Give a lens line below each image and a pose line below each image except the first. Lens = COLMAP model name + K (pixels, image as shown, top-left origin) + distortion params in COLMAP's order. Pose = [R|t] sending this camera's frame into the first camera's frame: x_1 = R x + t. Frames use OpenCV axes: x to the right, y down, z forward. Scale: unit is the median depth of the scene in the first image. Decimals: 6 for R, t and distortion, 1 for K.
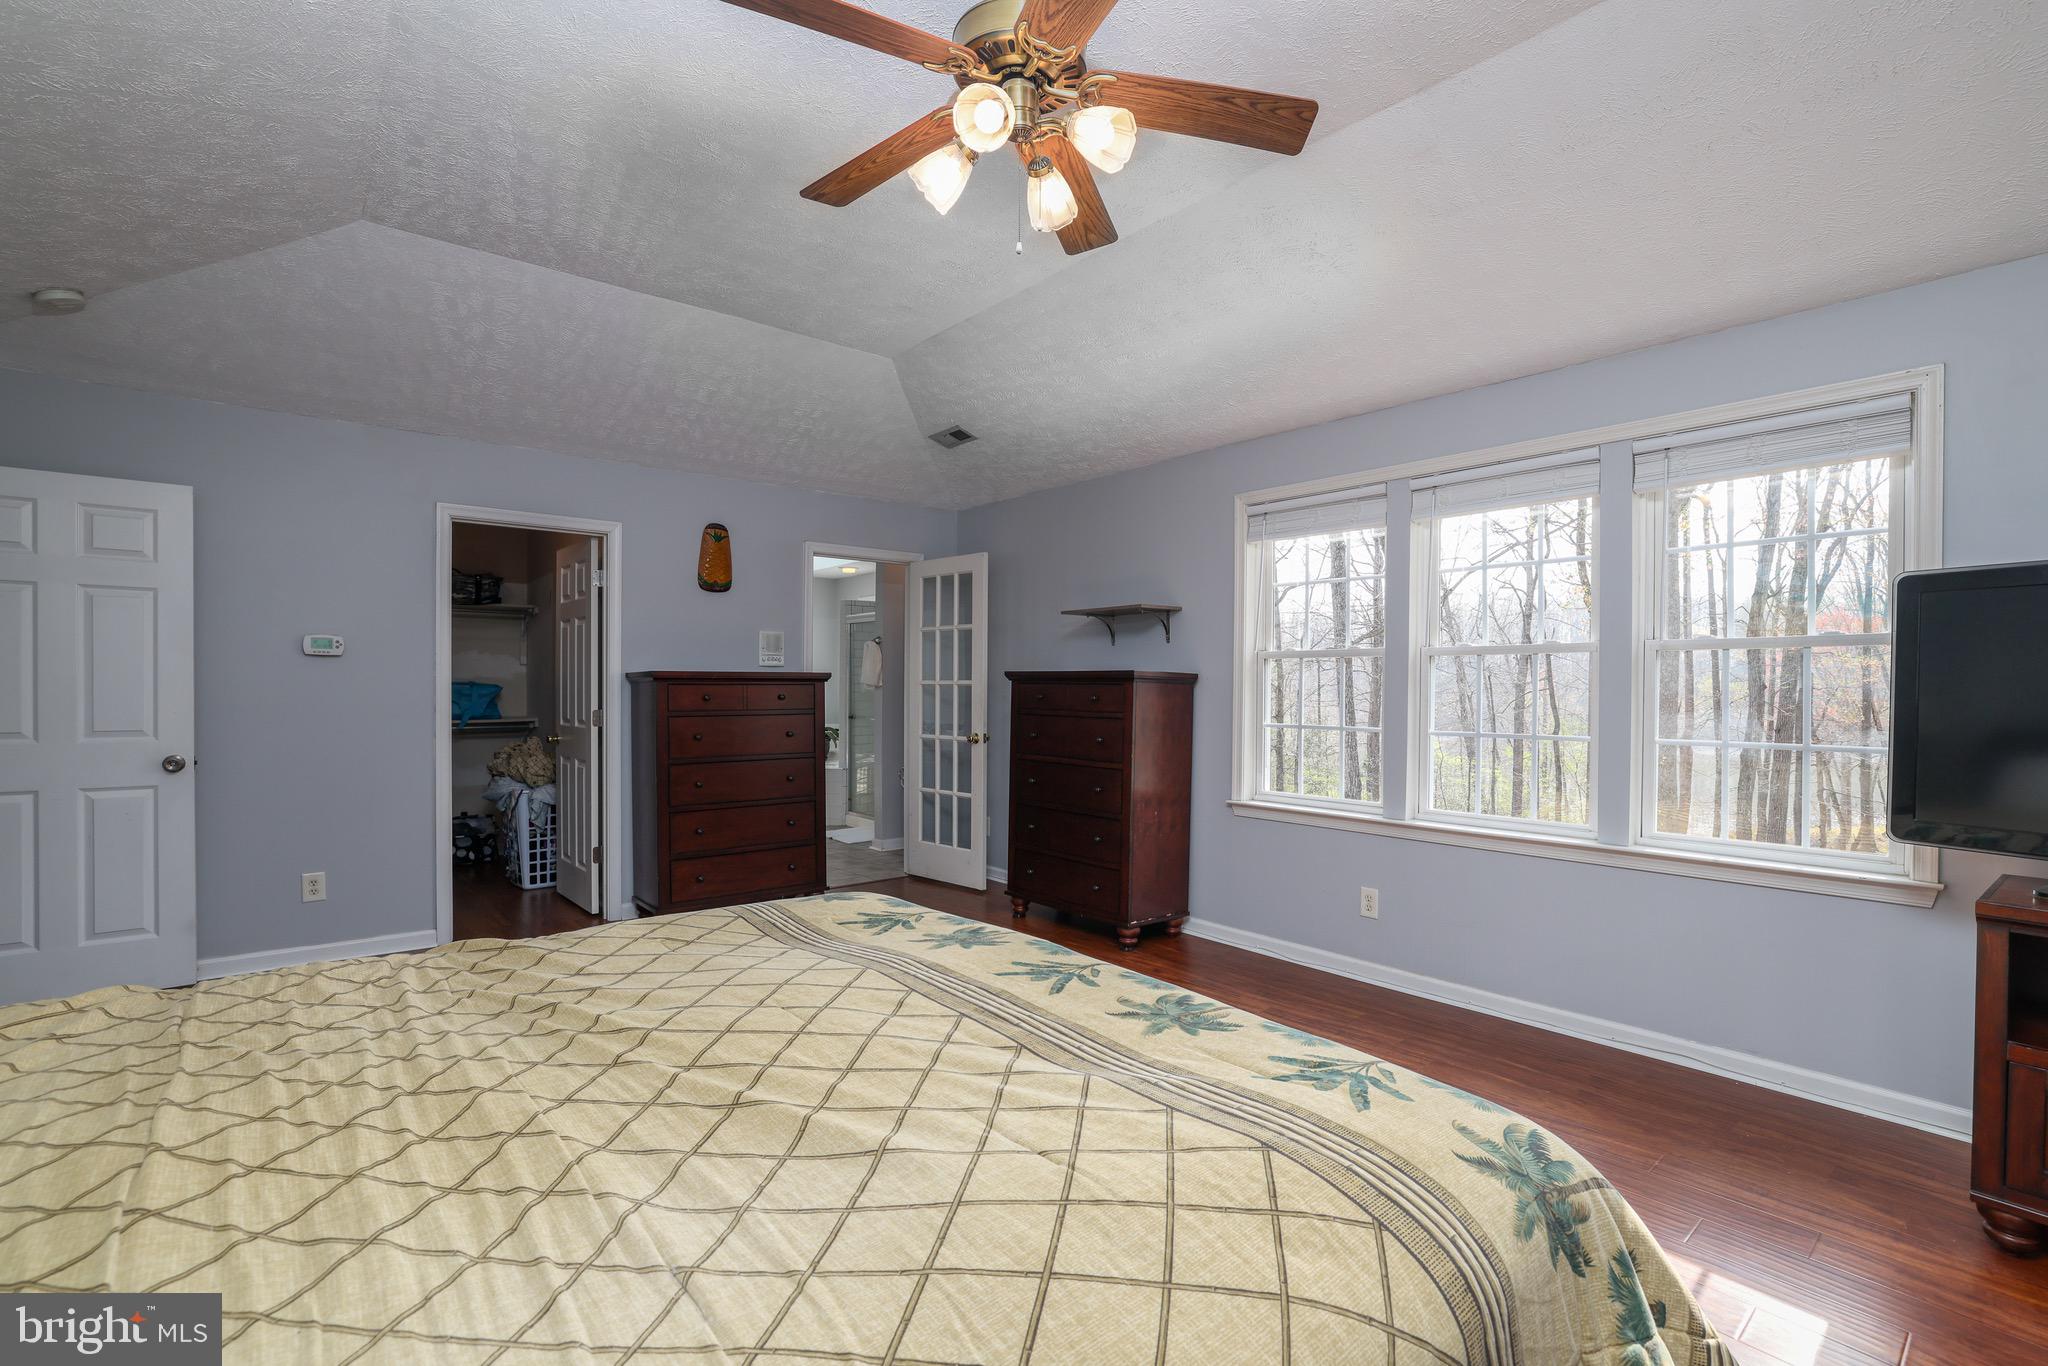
lens RADIAL K [[915.4, 0, 1039.6], [0, 915.4, 683.6], [0, 0, 1]] dist [-0.000890, 0.000007]
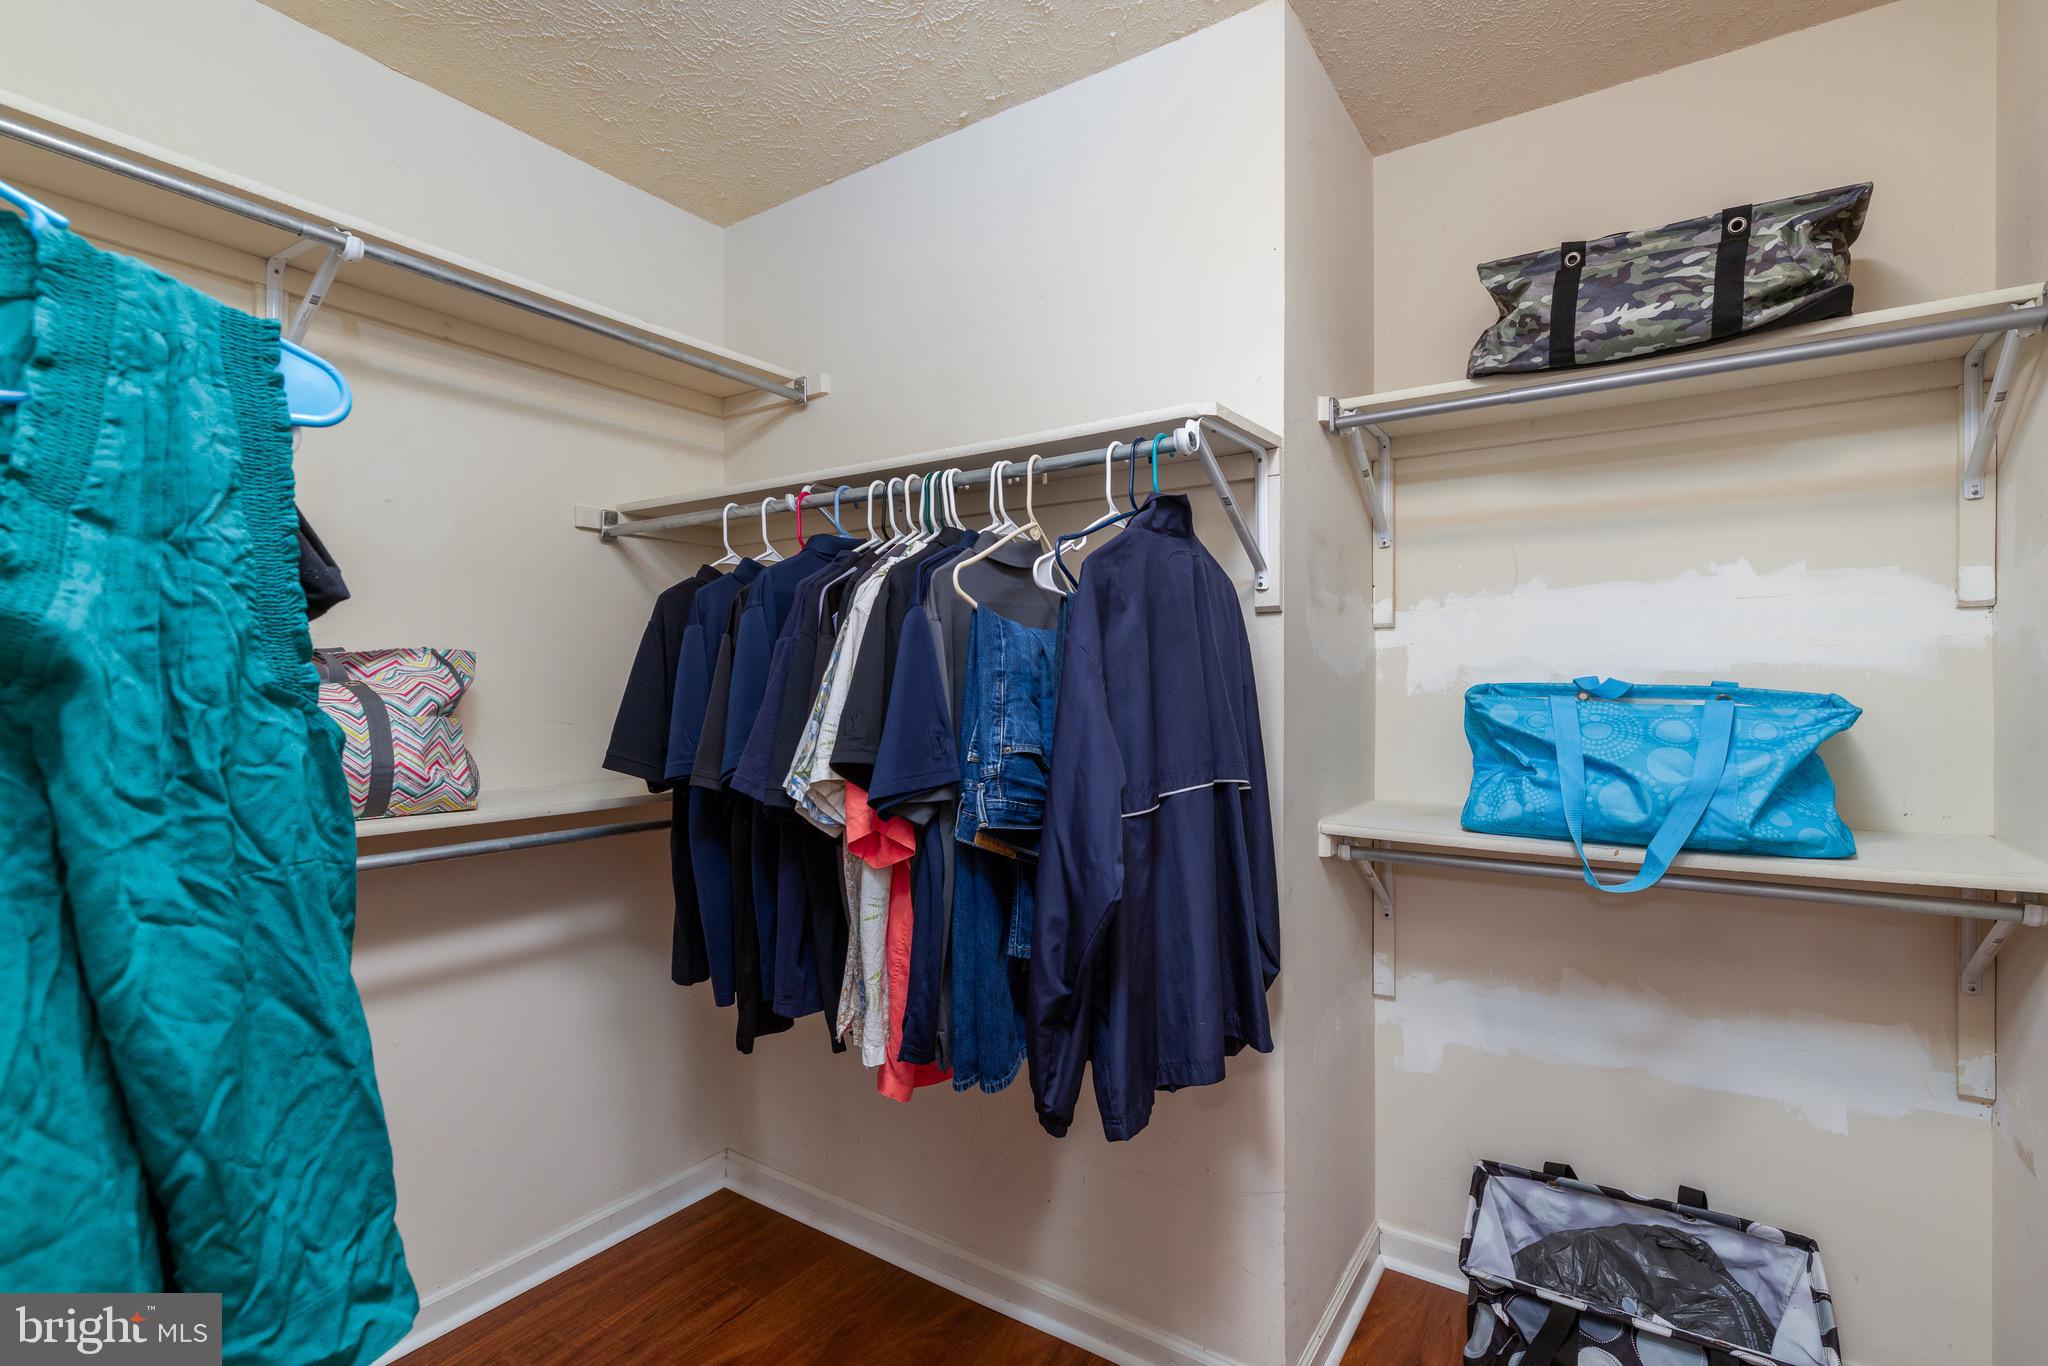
lens RADIAL K [[915.4, 0, 1029.5], [0, 915.4, 681.8], [0, 0, 1]] dist [-0.000890, 0.000007]
pose [[0.265425, -0.003129, -0.964126, -0.435466], [-0.005944, 0.999970, -0.004882, -0.000368], [0.964113, 0.007027, 0.265399, 0.761310]]
